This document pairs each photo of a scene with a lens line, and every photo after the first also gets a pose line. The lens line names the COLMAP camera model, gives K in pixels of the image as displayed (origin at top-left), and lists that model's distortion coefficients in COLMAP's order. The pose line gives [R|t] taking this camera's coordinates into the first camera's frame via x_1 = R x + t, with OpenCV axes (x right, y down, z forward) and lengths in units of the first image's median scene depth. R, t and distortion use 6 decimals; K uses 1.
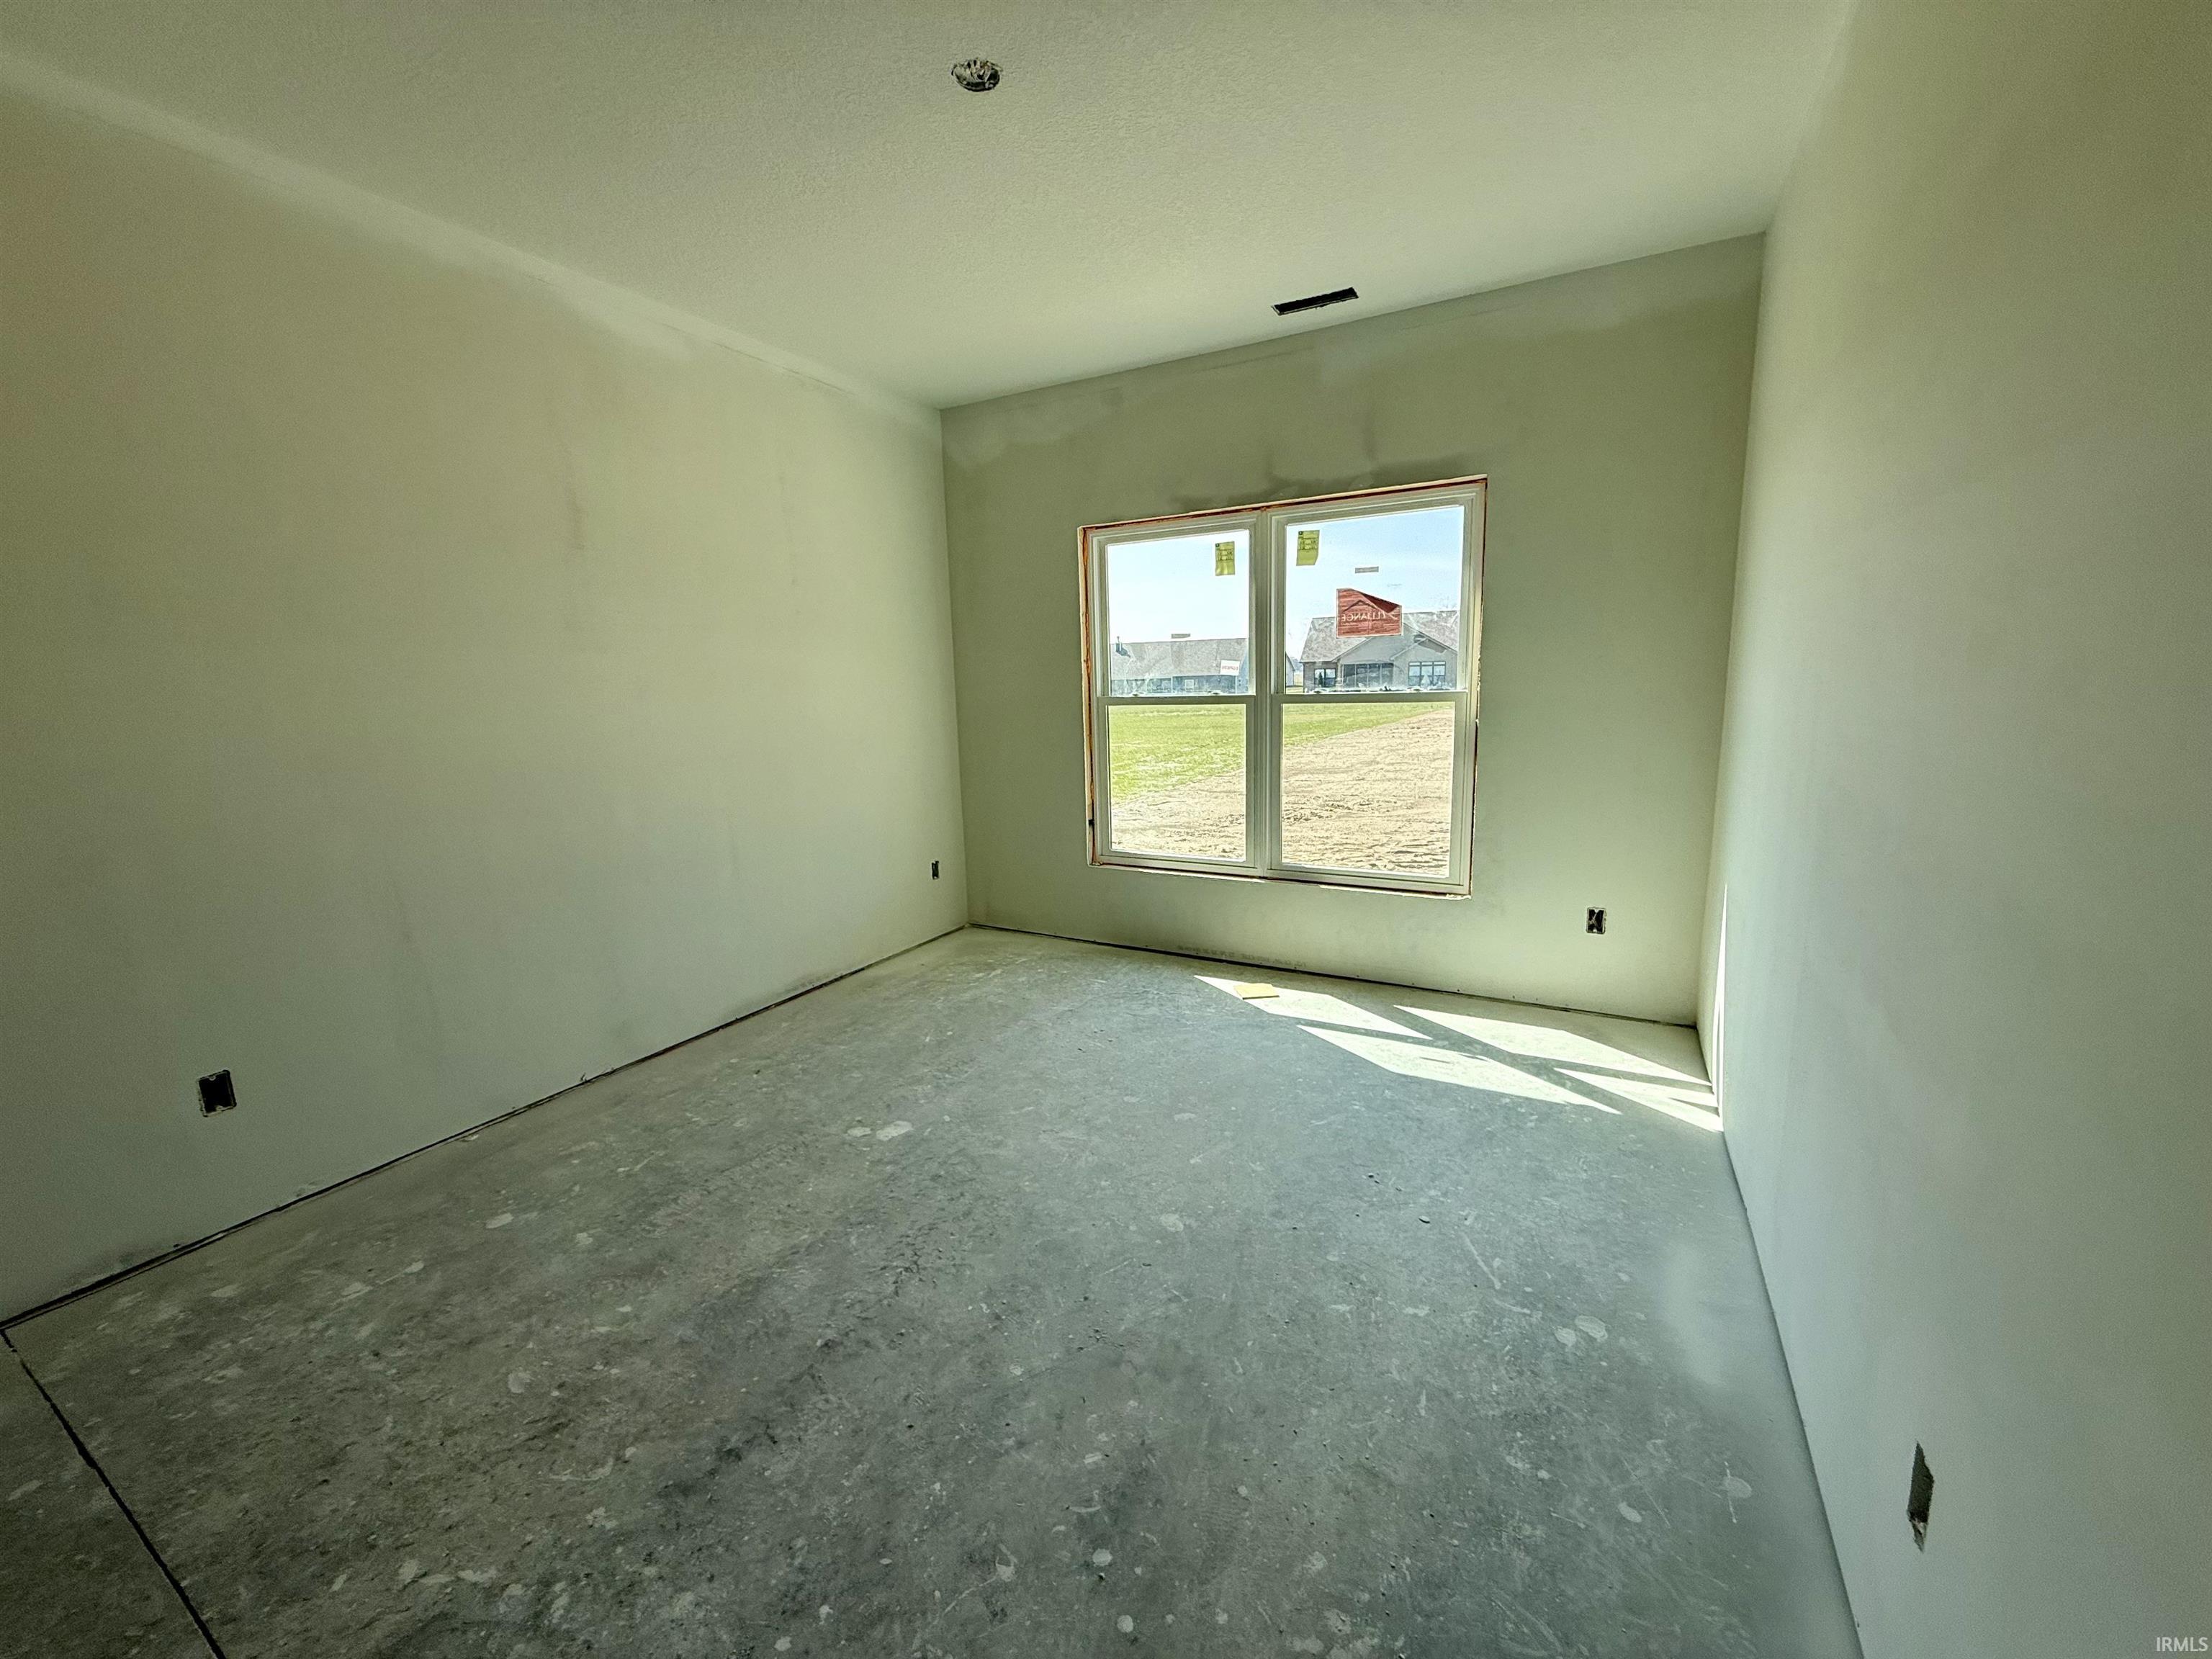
lens RADIAL K [[887.6, 0, 1102.3], [0, 887.6, 817.1], [0, 0, 1]] dist [-0.001433, -0.000505]
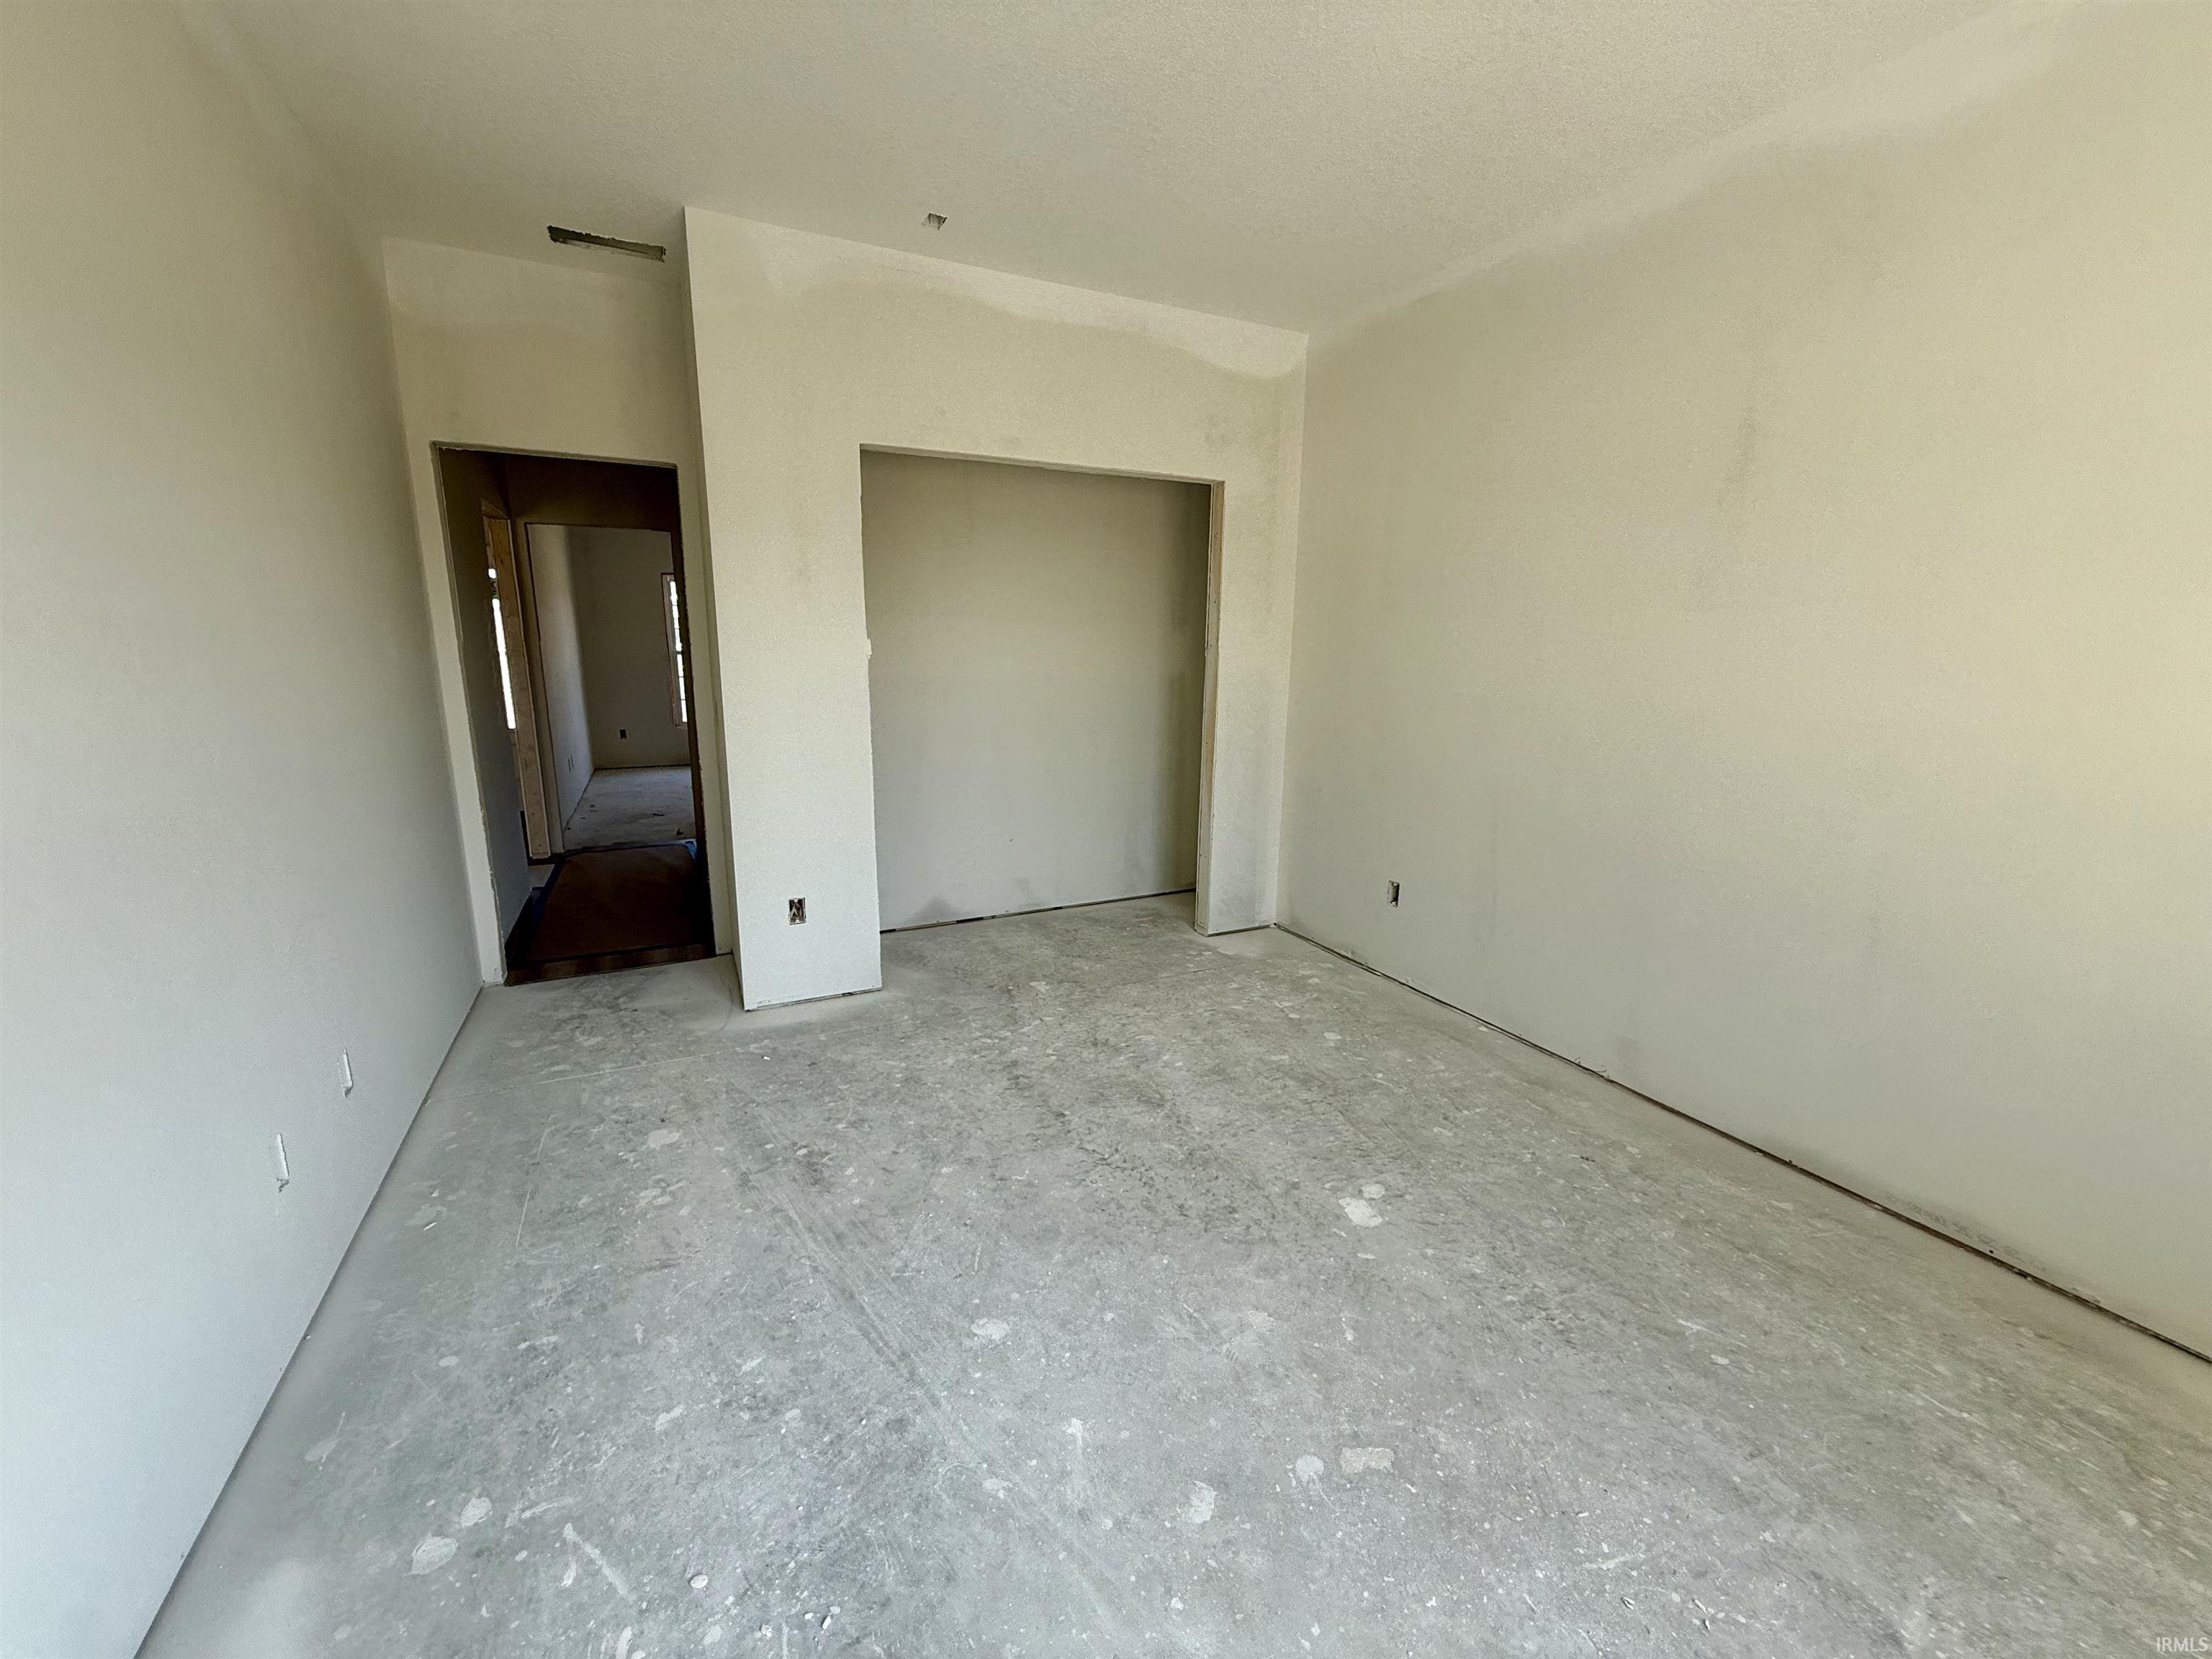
lens RADIAL K [[887.6, 0, 1117.1], [0, 887.6, 816.9], [0, 0, 1]] dist [-0.001433, -0.000505]
pose [[-0.566997, 0.181217, -0.803539, 0.637092], [-0.120090, 0.946892, 0.298285, -0.274276], [0.814919, 0.265624, -0.515123, 1.510475]]
